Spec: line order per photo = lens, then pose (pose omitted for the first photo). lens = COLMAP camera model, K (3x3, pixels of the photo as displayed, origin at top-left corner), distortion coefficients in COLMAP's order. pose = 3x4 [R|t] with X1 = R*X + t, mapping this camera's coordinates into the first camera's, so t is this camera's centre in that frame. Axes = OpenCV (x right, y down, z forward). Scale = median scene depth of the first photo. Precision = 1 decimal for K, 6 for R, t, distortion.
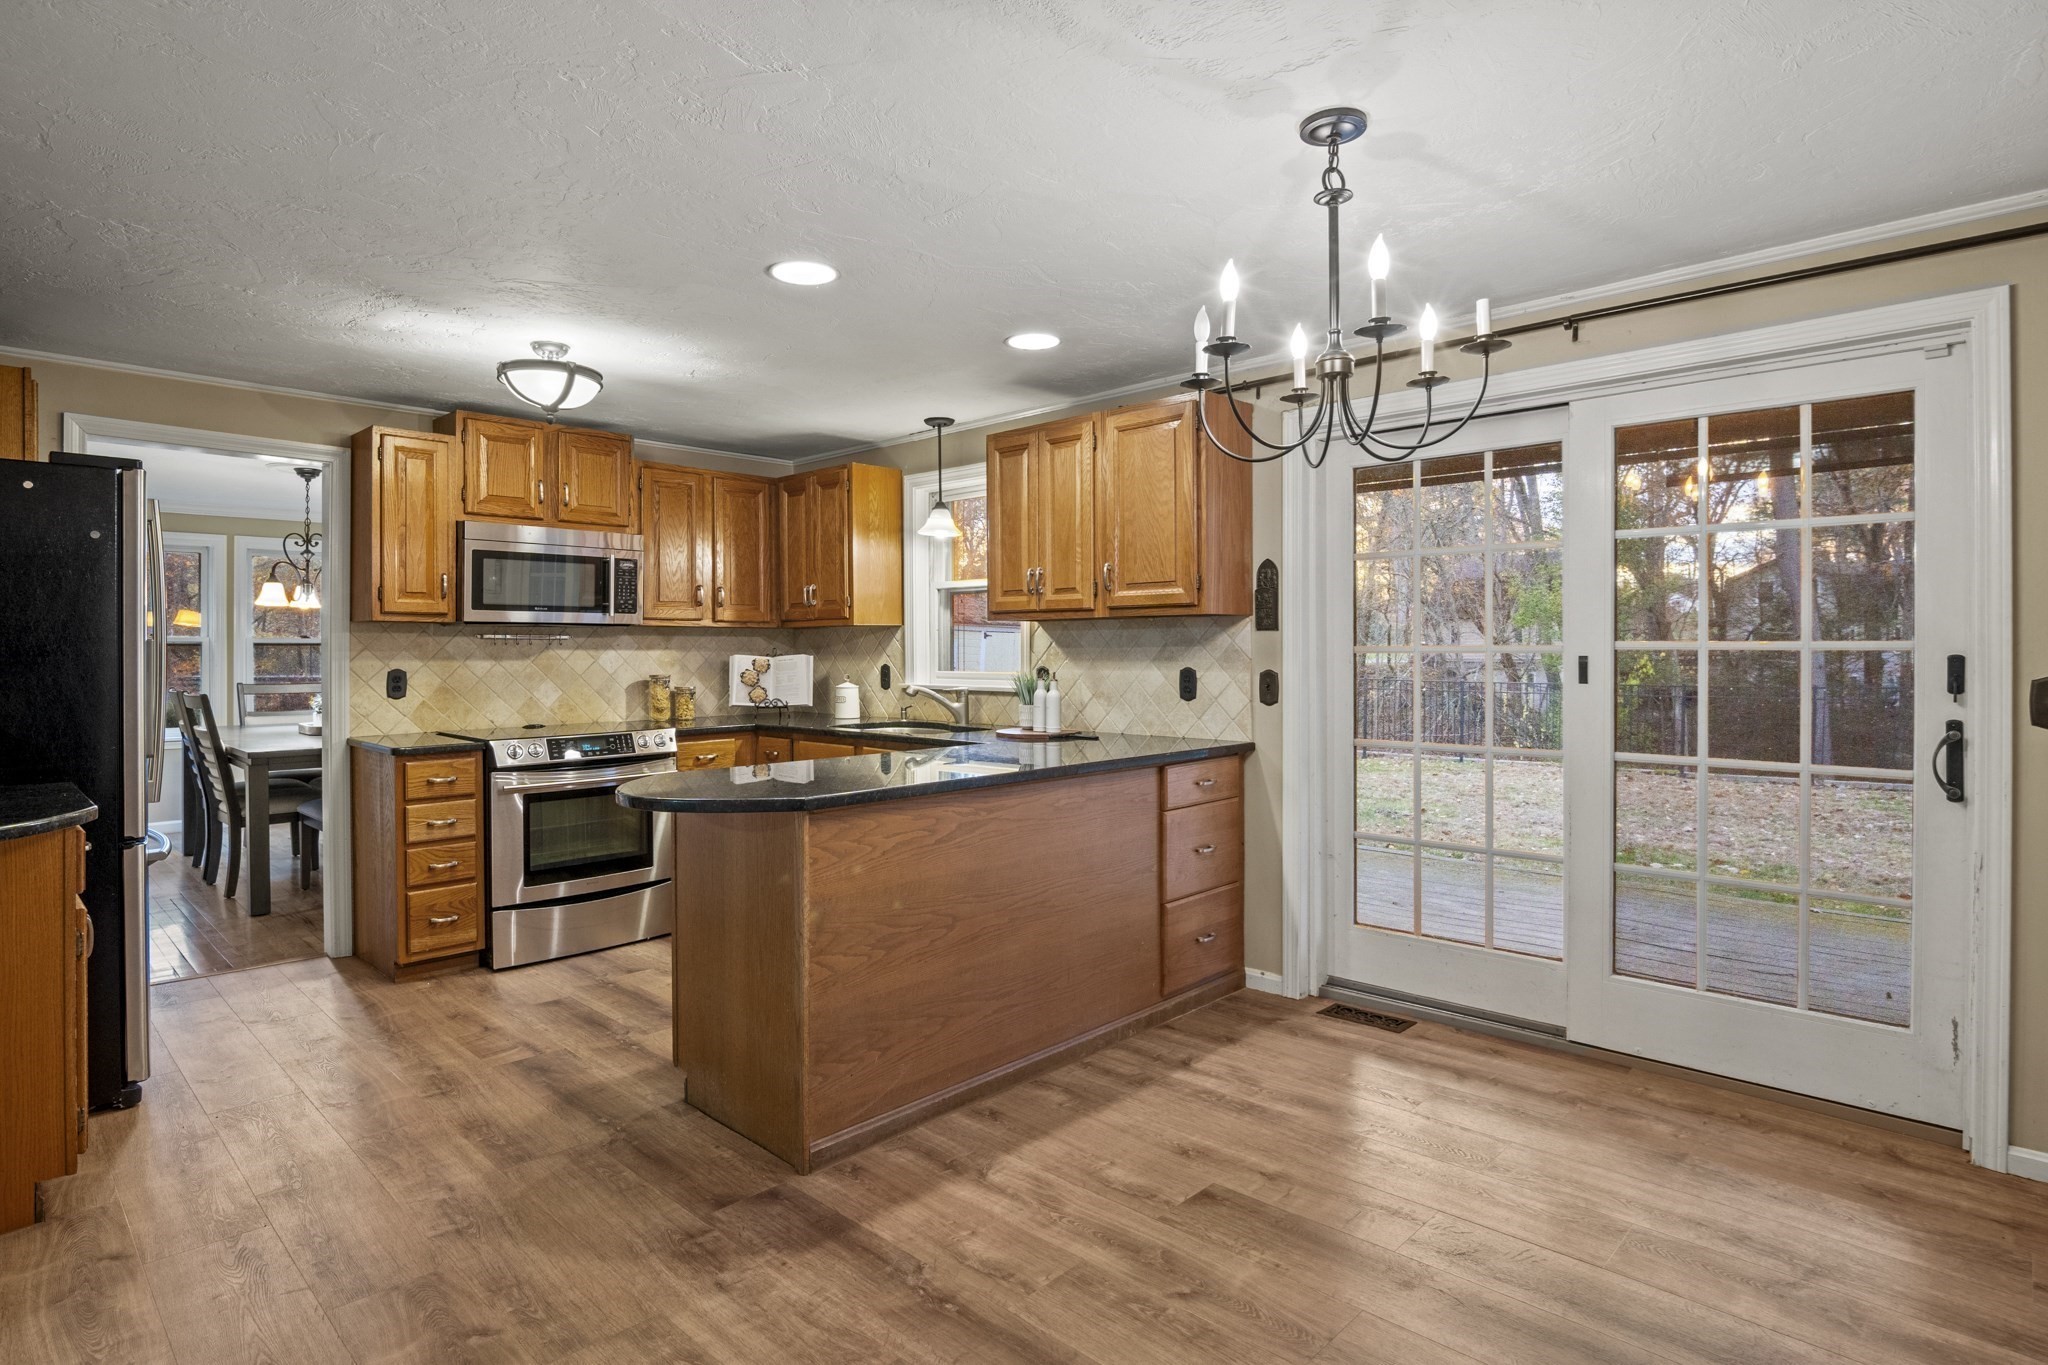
lens RADIAL K [[1064.9, 0, 1020.1], [0, 1064.9, 653.4], [0, 0, 1]] dist [-0.016515, -0.000313]
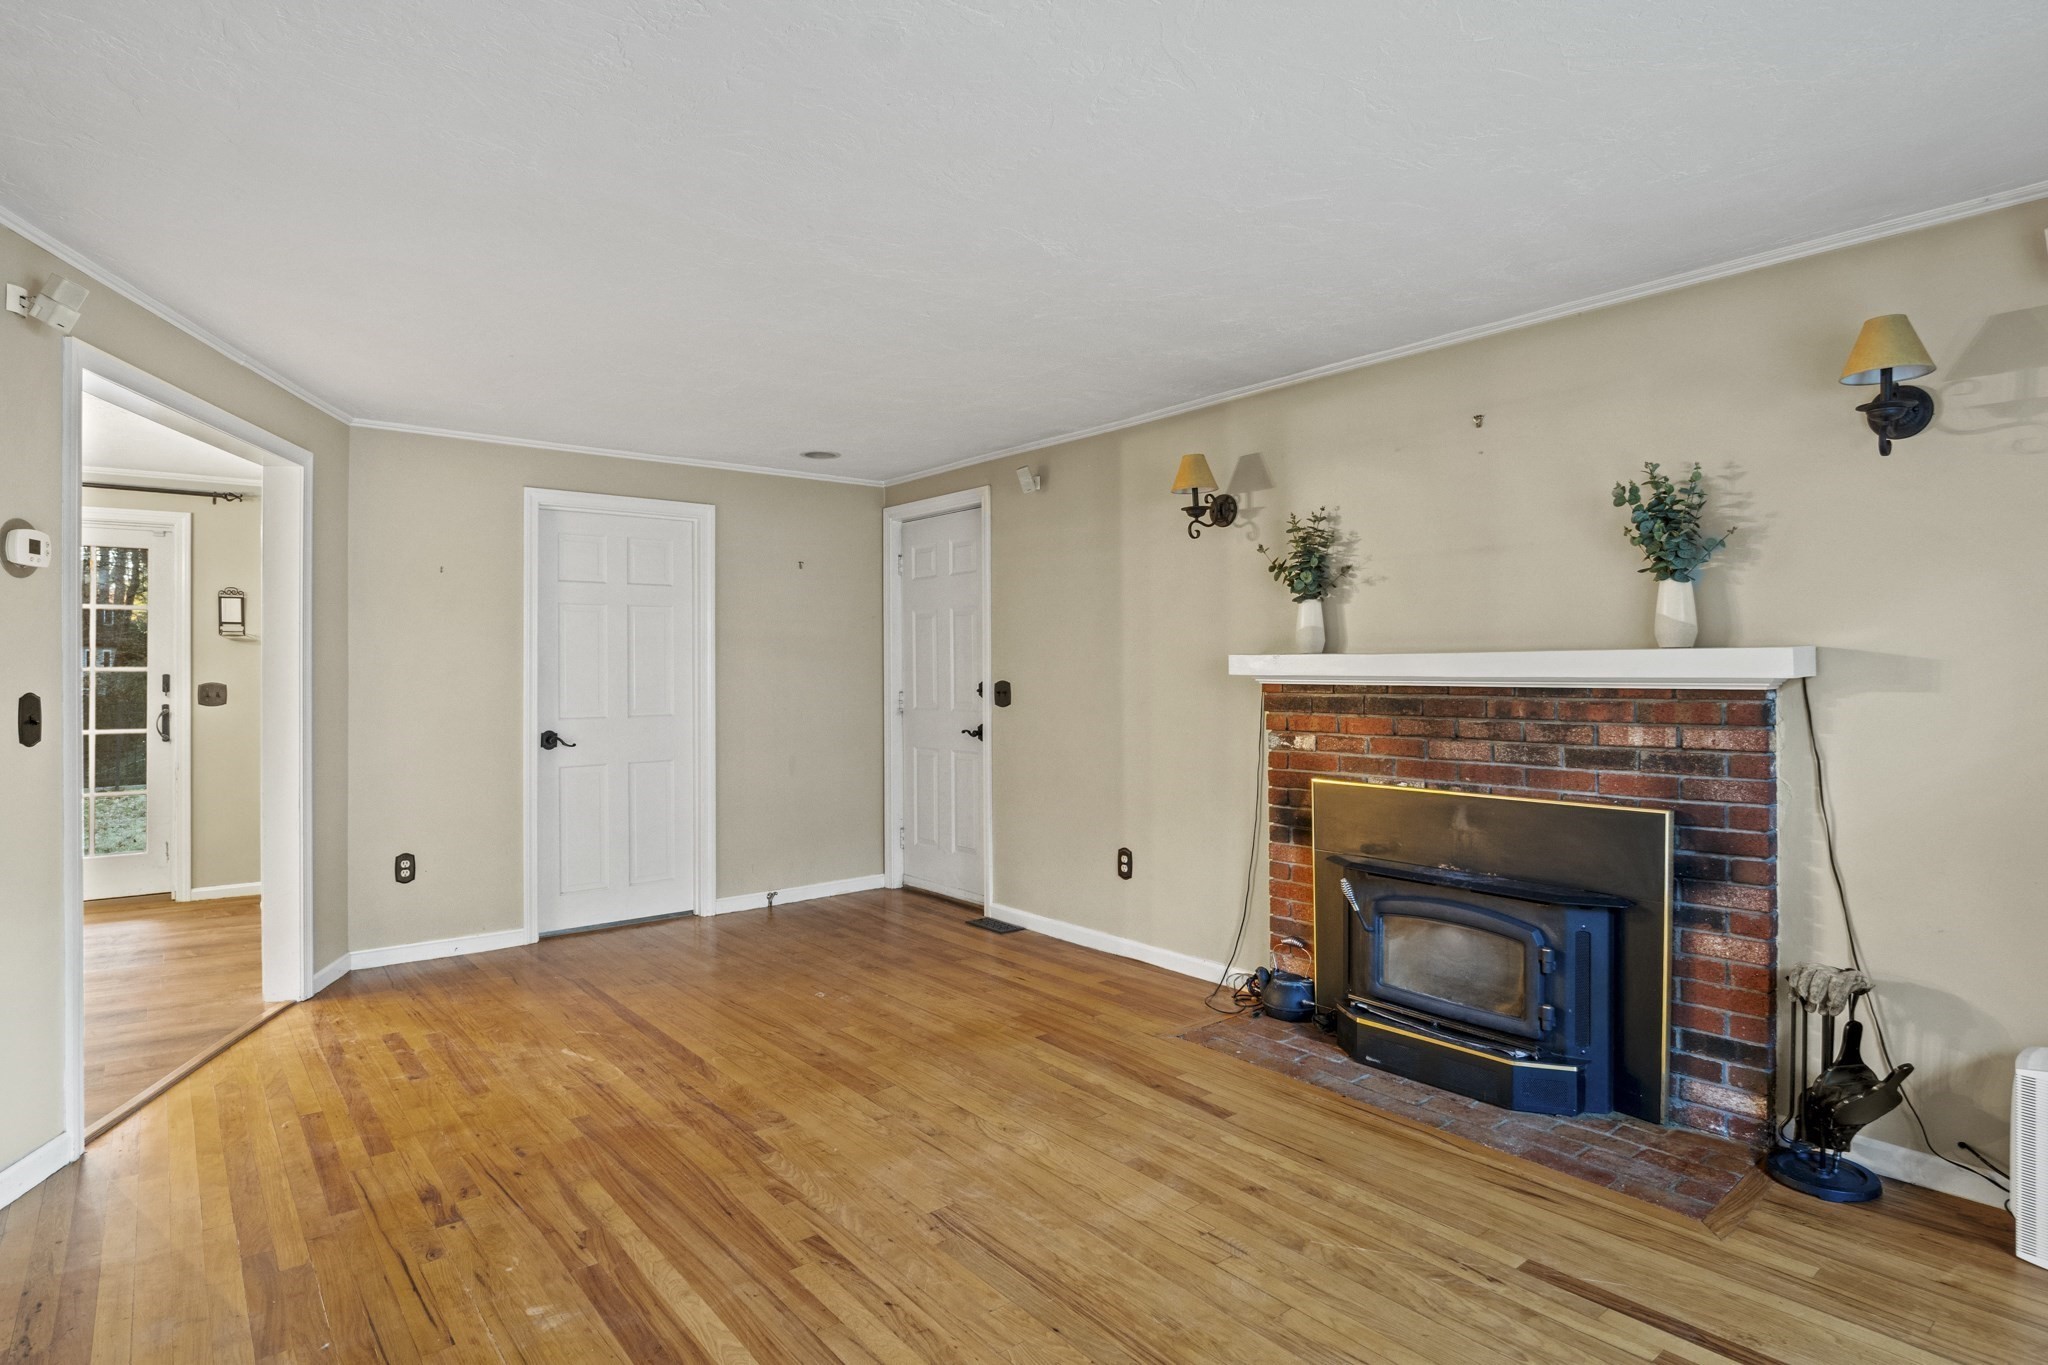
lens RADIAL K [[1073.8, 0, 1024.5], [0, 1073.8, 665.3], [0, 0, 1]] dist [-0.016541, -0.001365]
pose [[0.121989, 0.006340, 0.992511, -0.688327], [0.005761, 0.999958, -0.007096, 0.005845], [-0.992515, 0.006583, 0.121948, -0.662026]]
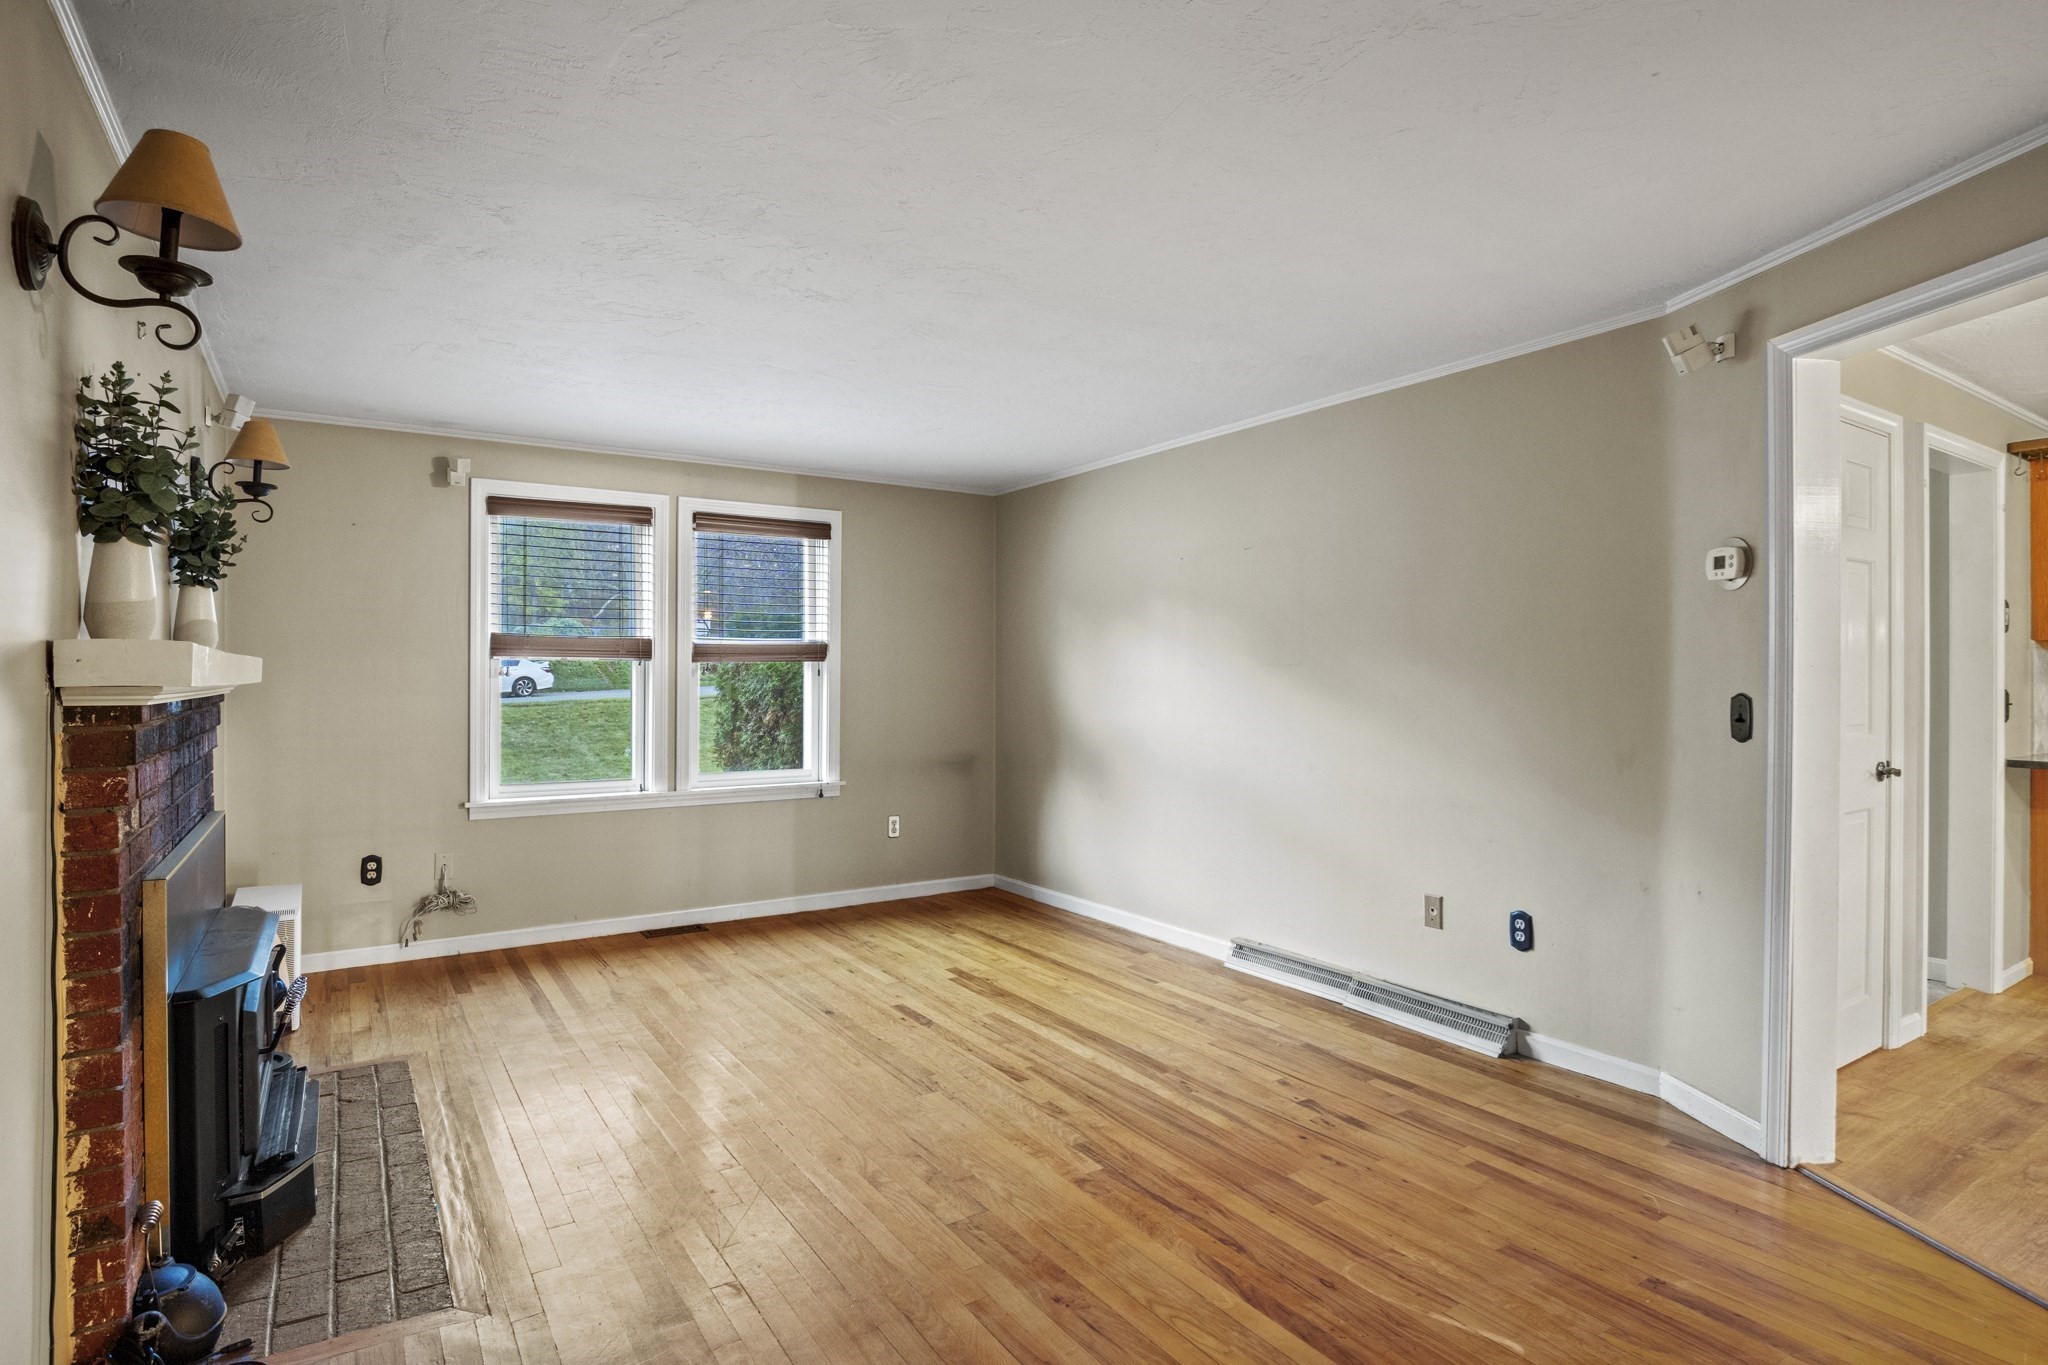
lens RADIAL K [[1056.7, 0, 1018.8], [0, 1056.7, 674.0], [0, 0, 1]] dist [-0.004865, -0.000778]
pose [[-0.231441, 0.002926, -0.972845, 0.632585], [-0.003779, 0.999985, 0.003907, 0.000662], [0.972842, 0.004581, -0.231426, -0.299177]]
